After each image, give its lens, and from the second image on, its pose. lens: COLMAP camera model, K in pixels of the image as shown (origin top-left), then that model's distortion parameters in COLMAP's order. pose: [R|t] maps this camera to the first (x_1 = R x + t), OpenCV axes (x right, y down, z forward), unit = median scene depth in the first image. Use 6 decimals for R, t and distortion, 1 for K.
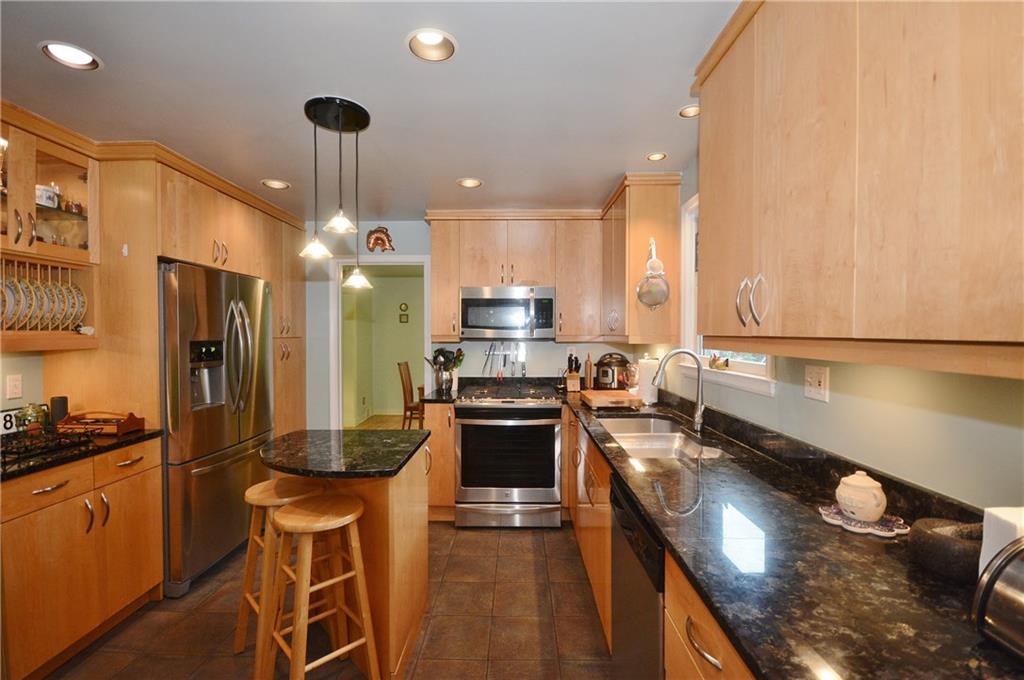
lens RADIAL K [[450.9, 0, 508.4], [0, 450.9, 340.5], [0, 0, 1]] dist [-0.003437, -0.001331]
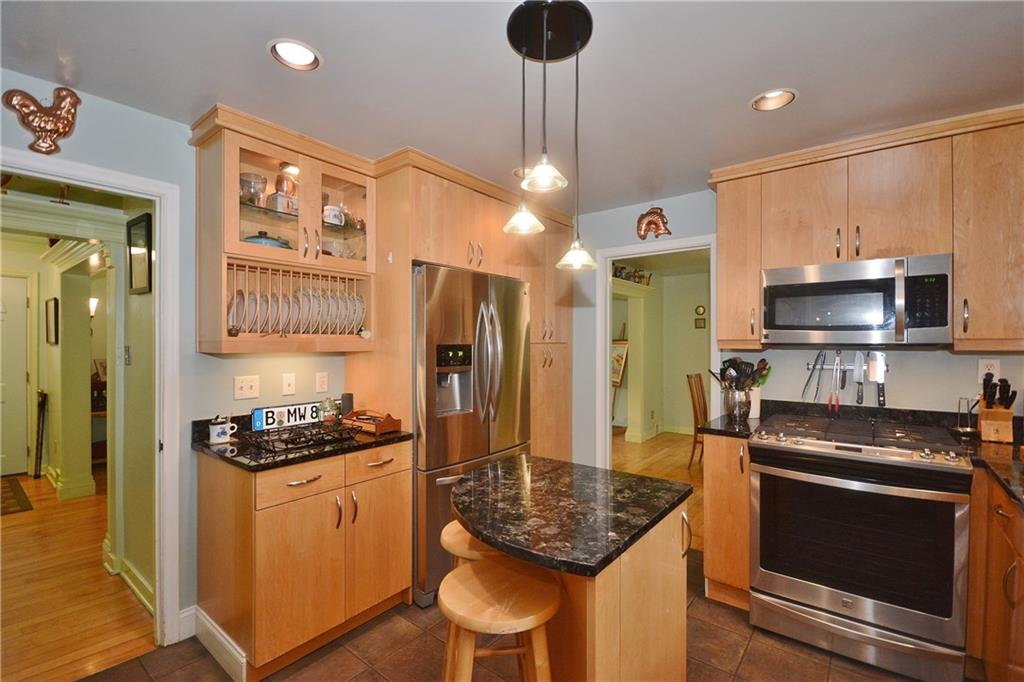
lens RADIAL K [[450.9, 0, 508.4], [0, 450.9, 341.5], [0, 0, 1]] dist [-0.003437, -0.001331]
pose [[0.793004, -0.000603, -0.609216, 0.006261], [-0.009924, 0.999854, -0.013906, 0.005602], [0.609135, 0.017073, 0.792882, 0.275914]]
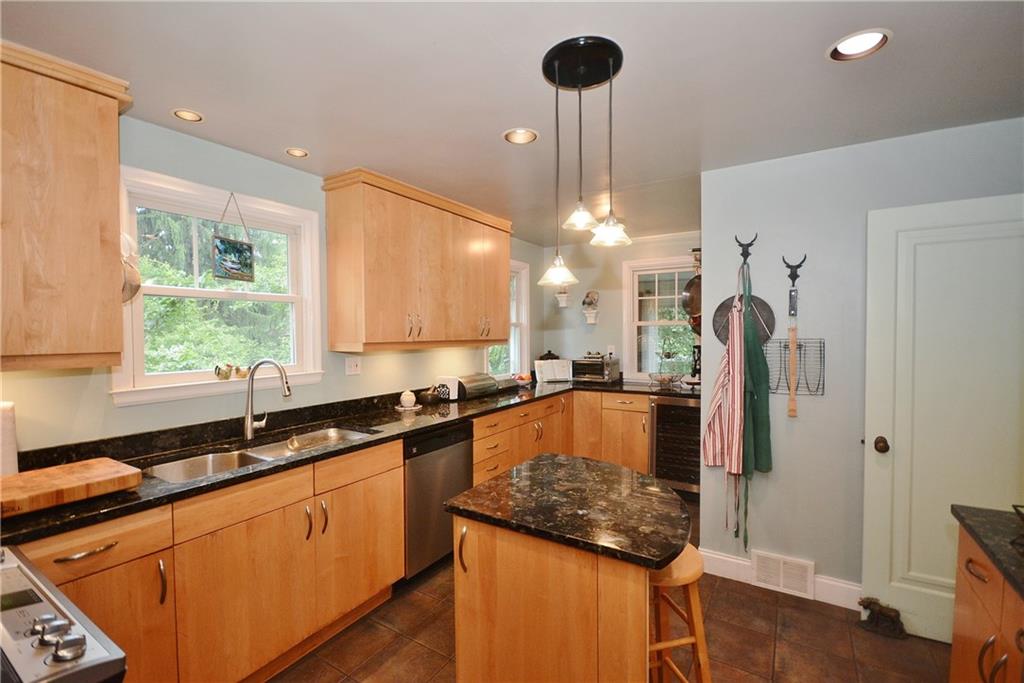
lens RADIAL K [[450.9, 0, 508.4], [0, 450.9, 342.0], [0, 0, 1]] dist [-0.003437, -0.001331]
pose [[-0.855519, -0.010583, 0.517663, -0.474455], [0.012123, 0.999108, 0.040461, -0.042468], [-0.517629, 0.040891, -0.854627, 1.222751]]
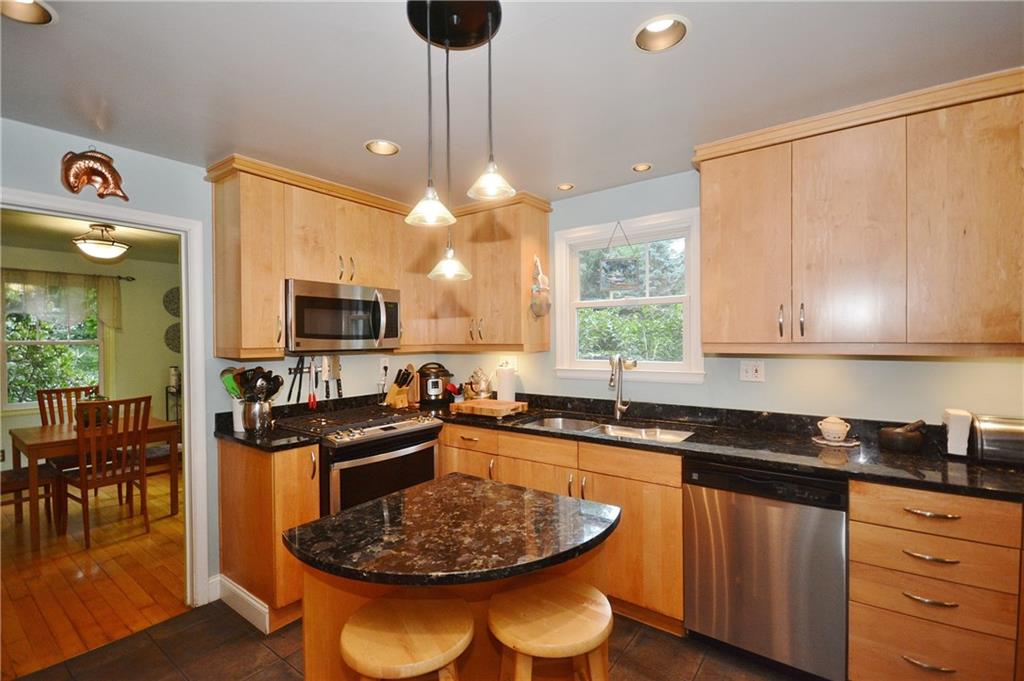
lens RADIAL K [[450.9, 0, 508.4], [0, 450.9, 341.0], [0, 0, 1]] dist [-0.003437, -0.001331]
pose [[0.586319, -0.009196, 0.810028, -0.606107], [0.022258, 0.999741, -0.004761, -0.013768], [-0.809775, 0.020821, 0.586371, 0.400149]]
